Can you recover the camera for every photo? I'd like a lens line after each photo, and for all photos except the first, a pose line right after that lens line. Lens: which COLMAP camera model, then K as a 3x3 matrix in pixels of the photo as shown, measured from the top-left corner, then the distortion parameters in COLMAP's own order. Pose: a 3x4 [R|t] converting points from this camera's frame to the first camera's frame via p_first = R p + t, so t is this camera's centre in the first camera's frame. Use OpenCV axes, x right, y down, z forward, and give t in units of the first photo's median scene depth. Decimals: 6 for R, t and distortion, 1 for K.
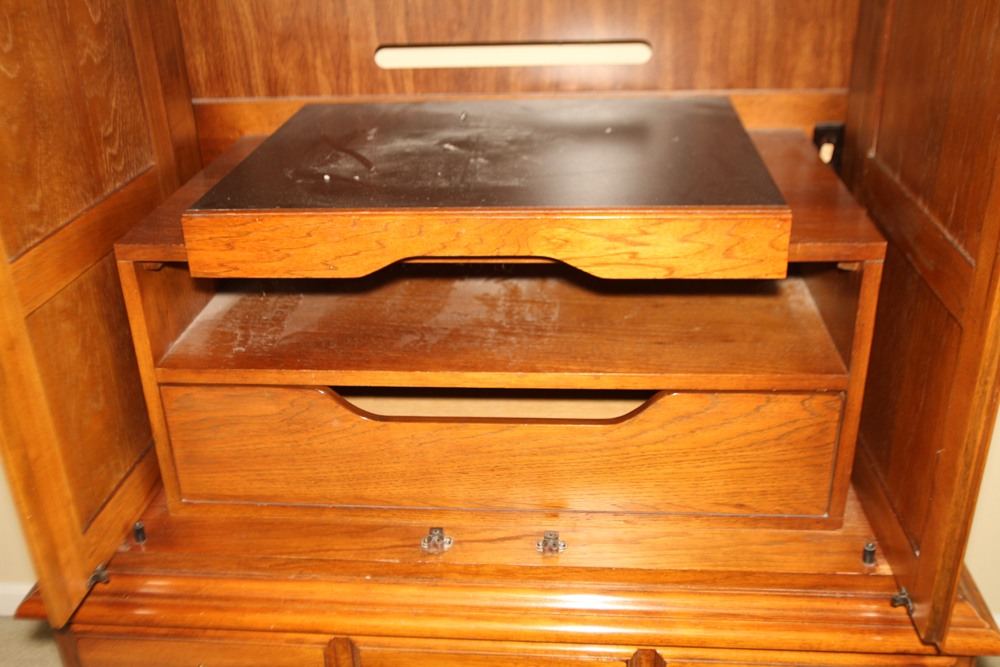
lens RADIAL K [[976.4, 0, 503.2], [0, 976.4, 332.3], [0, 0, 1]] dist [-0.038772, 0.000000]
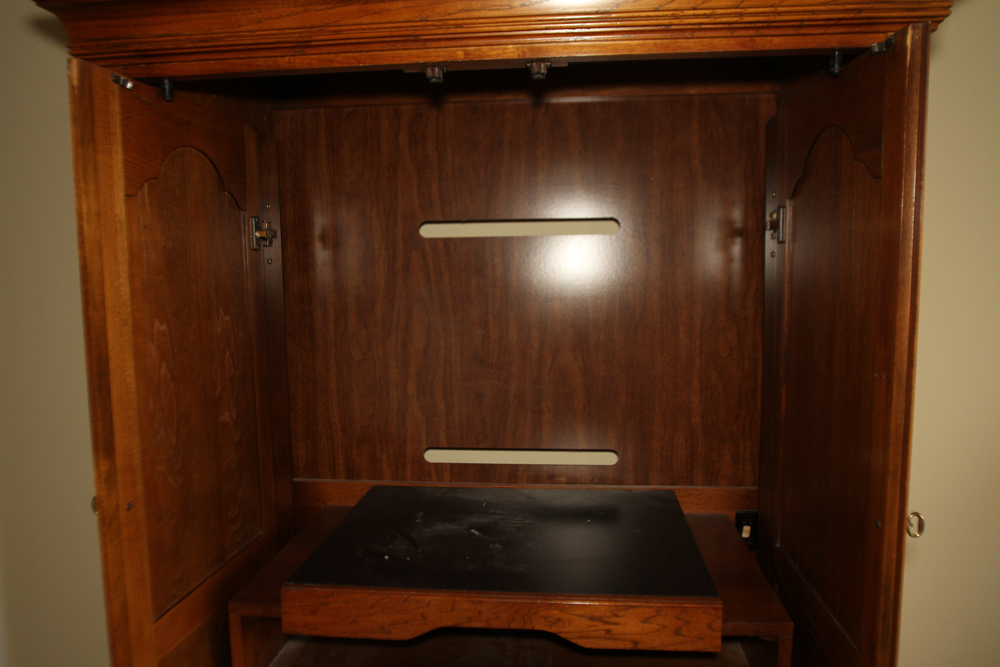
lens RADIAL K [[738.5, 0, 498.1], [0, 738.5, 333.4], [0, 0, 1]] dist [-0.075130, 0.044438]
pose [[0.999622, 0.022048, -0.016417, -0.010995], [-0.026299, 0.940879, -0.337720, -0.106618], [0.008001, 0.338024, 0.941104, -0.088261]]
